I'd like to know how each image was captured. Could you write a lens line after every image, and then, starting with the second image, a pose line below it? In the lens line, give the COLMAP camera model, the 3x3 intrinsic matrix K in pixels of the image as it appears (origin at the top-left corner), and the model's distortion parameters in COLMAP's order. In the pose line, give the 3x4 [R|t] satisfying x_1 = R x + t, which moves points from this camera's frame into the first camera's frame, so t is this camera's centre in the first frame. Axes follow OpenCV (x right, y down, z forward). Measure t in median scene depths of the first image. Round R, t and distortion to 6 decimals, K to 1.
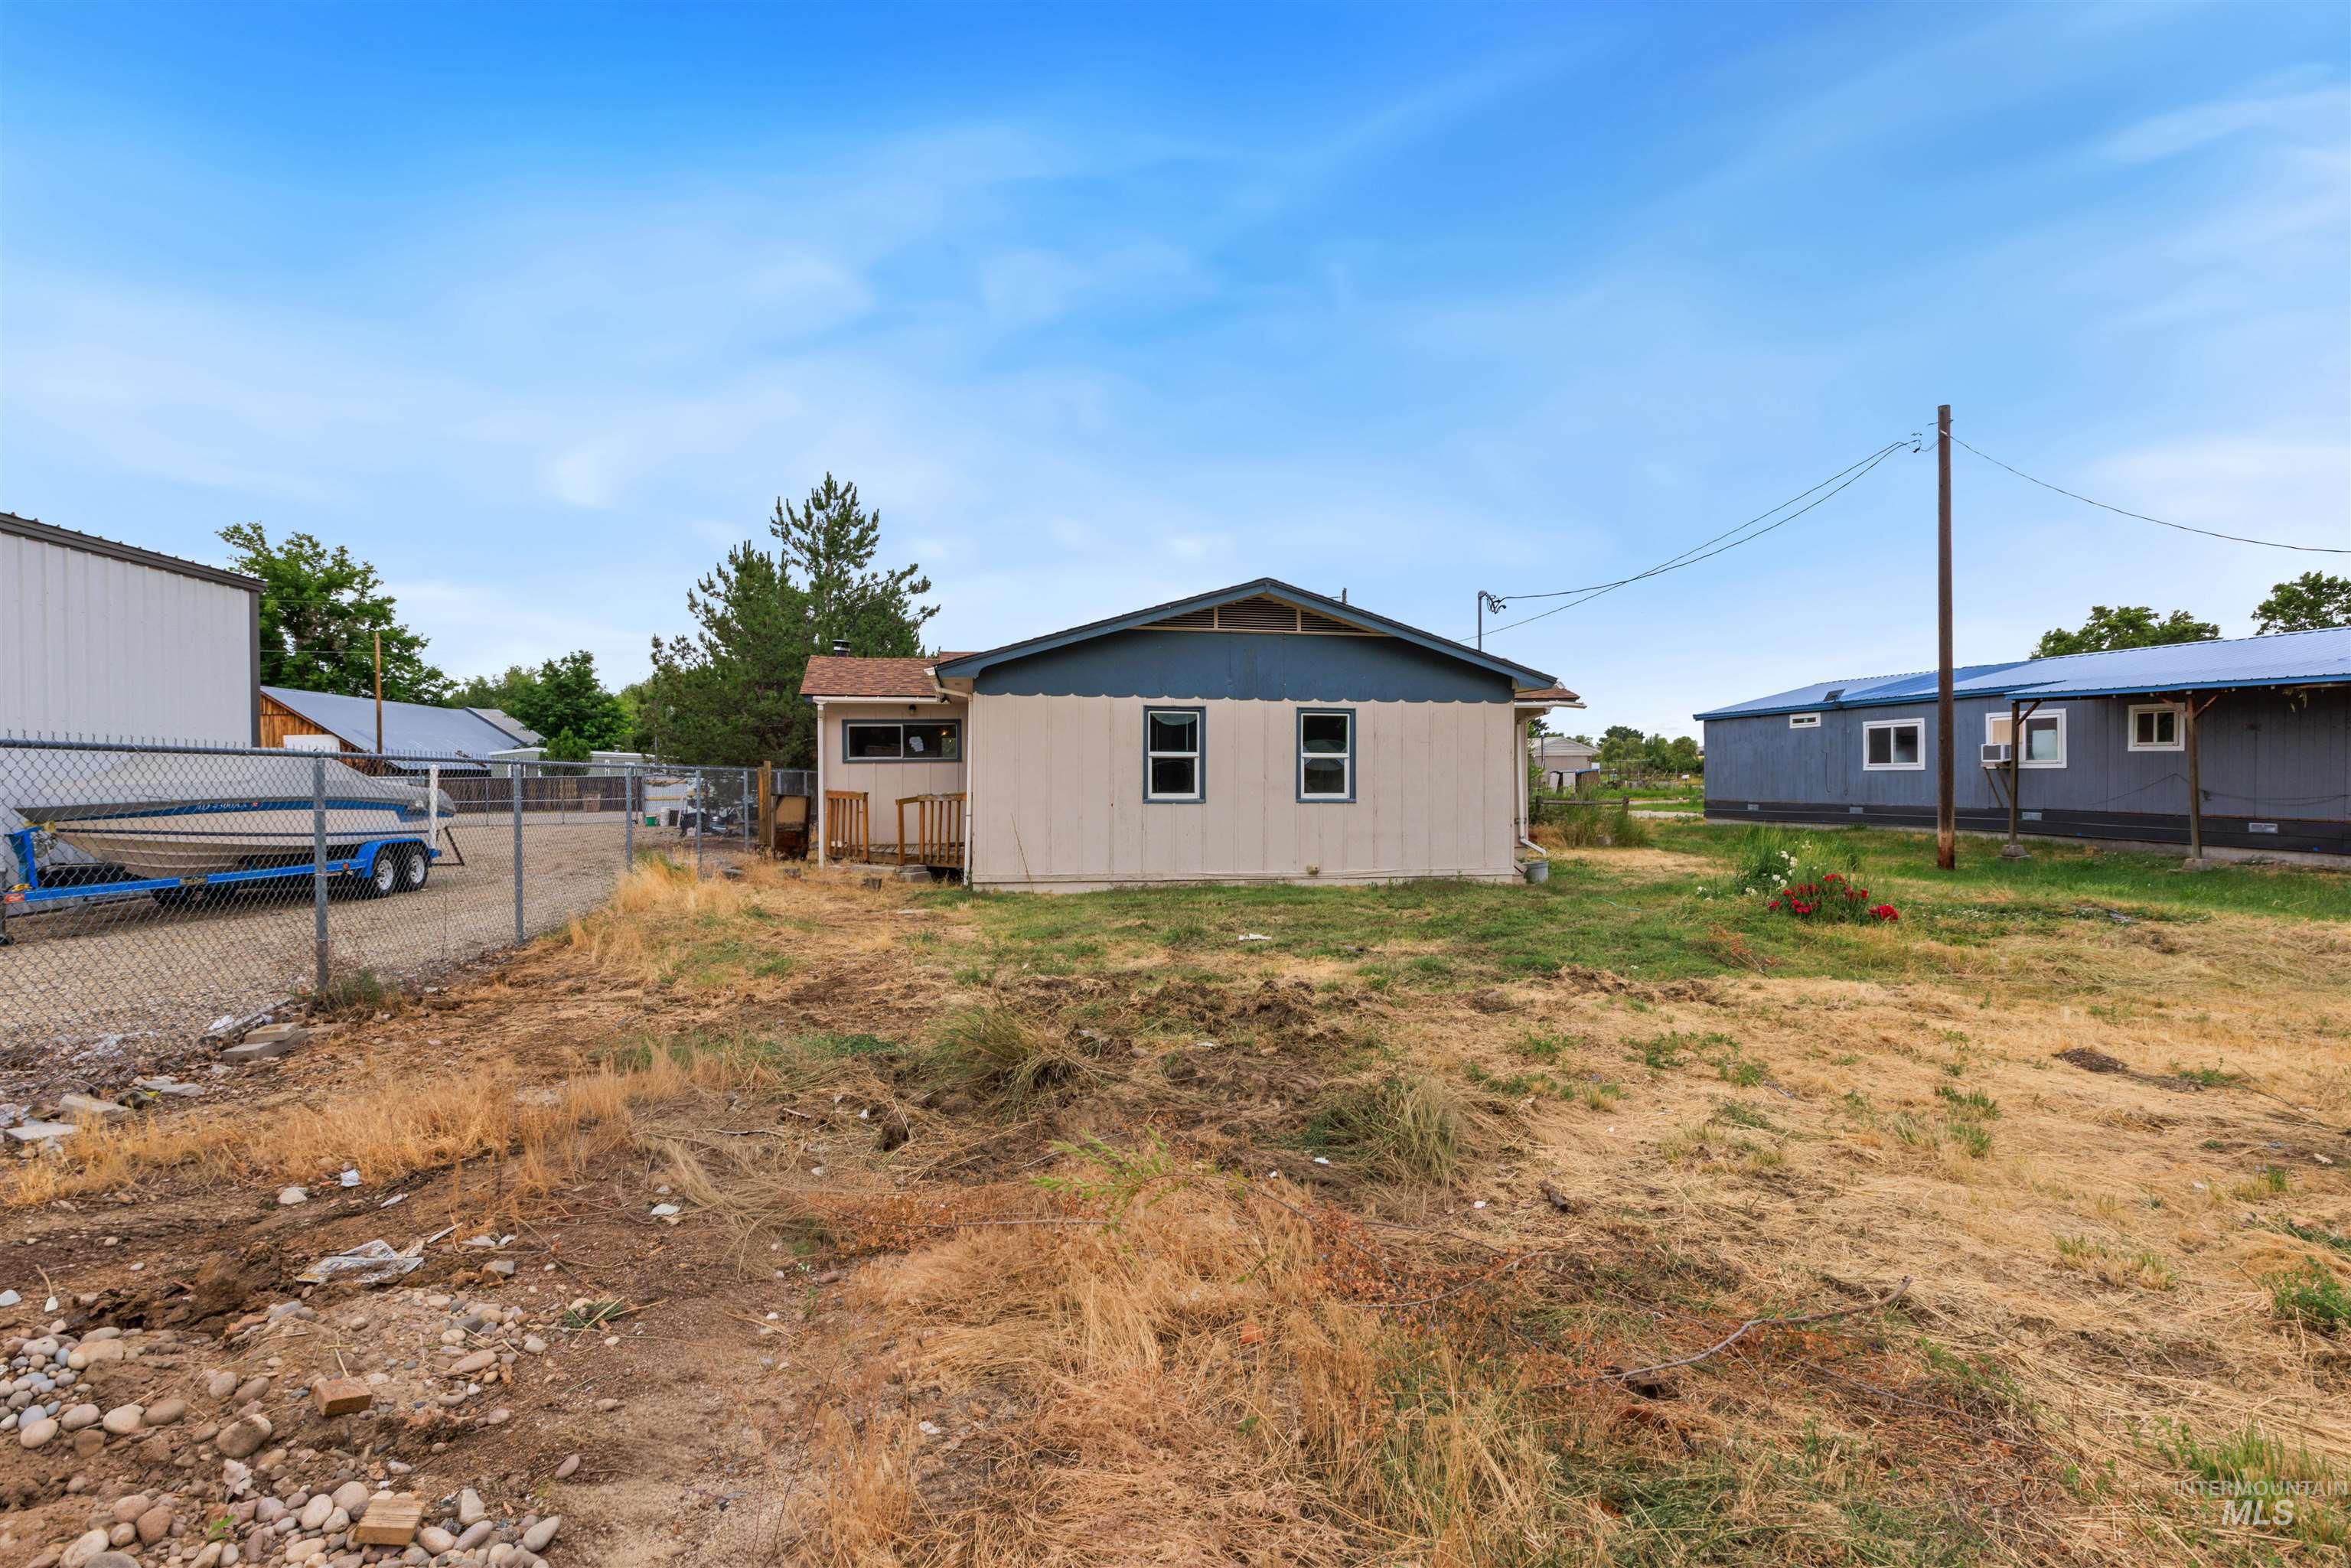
lens RADIAL K [[1062.8, 0, 1175.5], [0, 1062.8, 784.0], [0, 0, 1]] dist [0.001801, 0.000377]
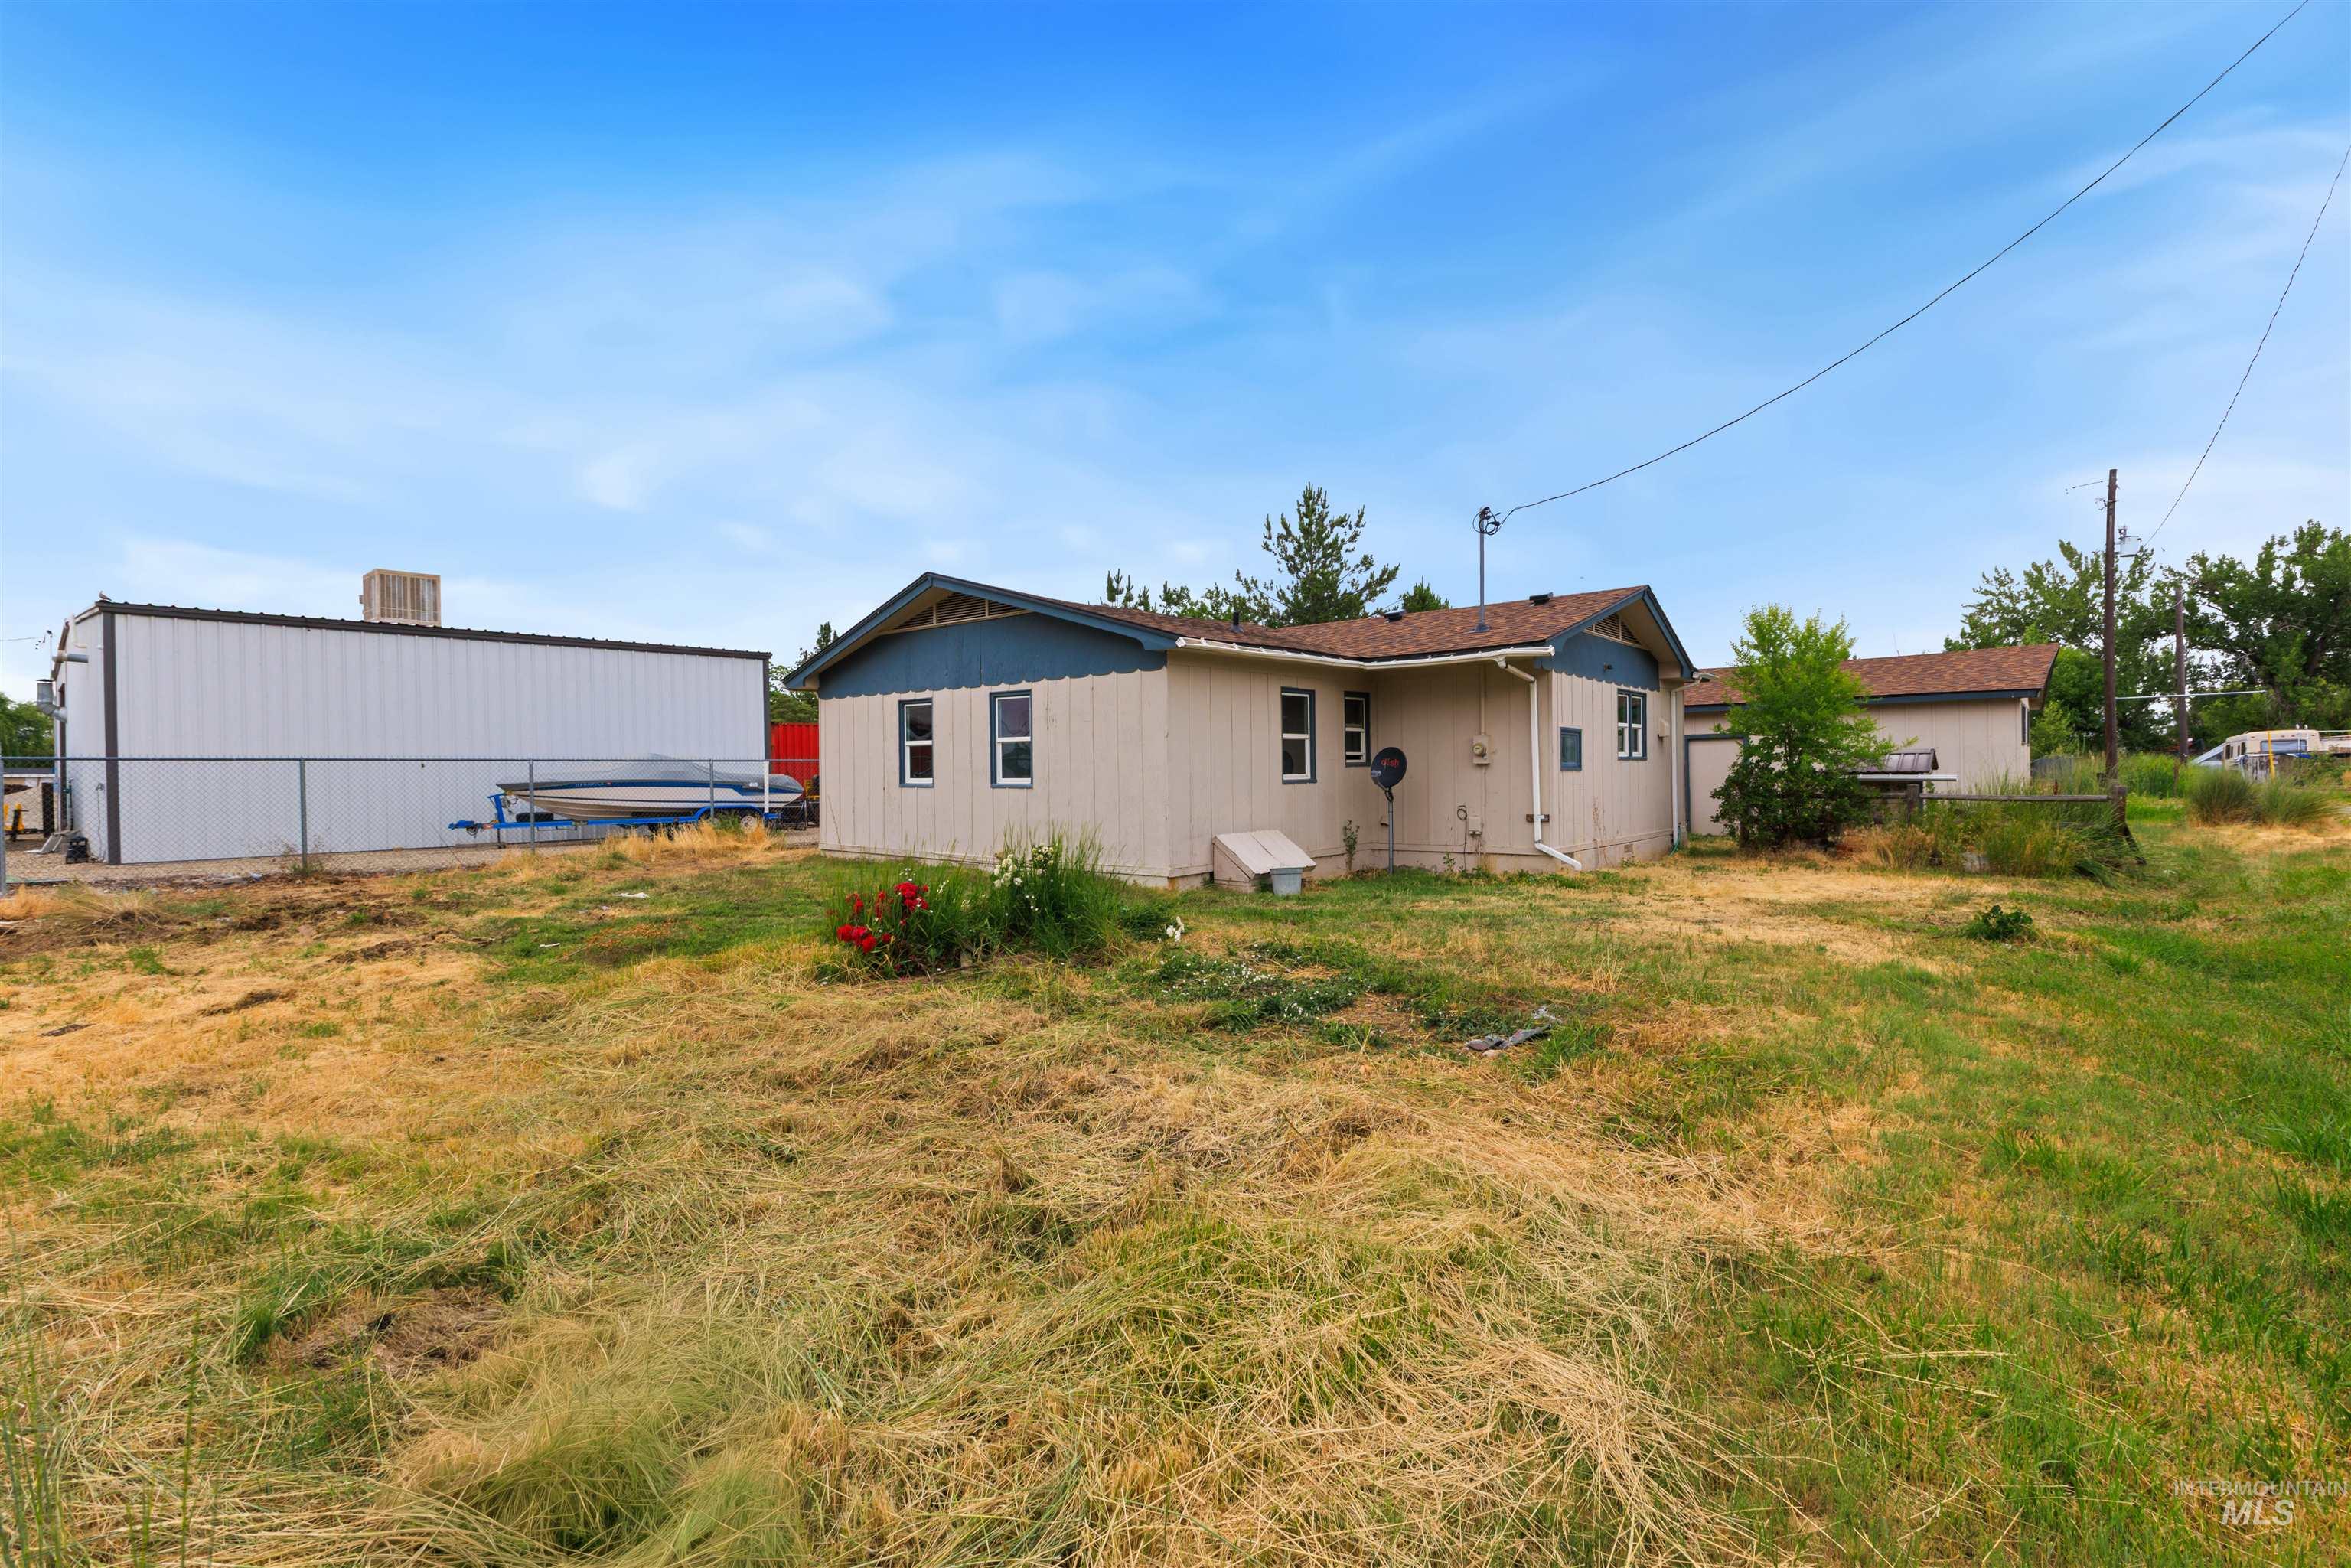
lens RADIAL K [[1062.8, 0, 1175.5], [0, 1062.8, 784.0], [0, 0, 1]] dist [0.001801, 0.000377]
pose [[0.663462, 0.003534, -0.748202, 0.990379], [0.014834, 0.999730, 0.017876, -0.000879], [0.748063, -0.022959, 0.663231, 0.461622]]
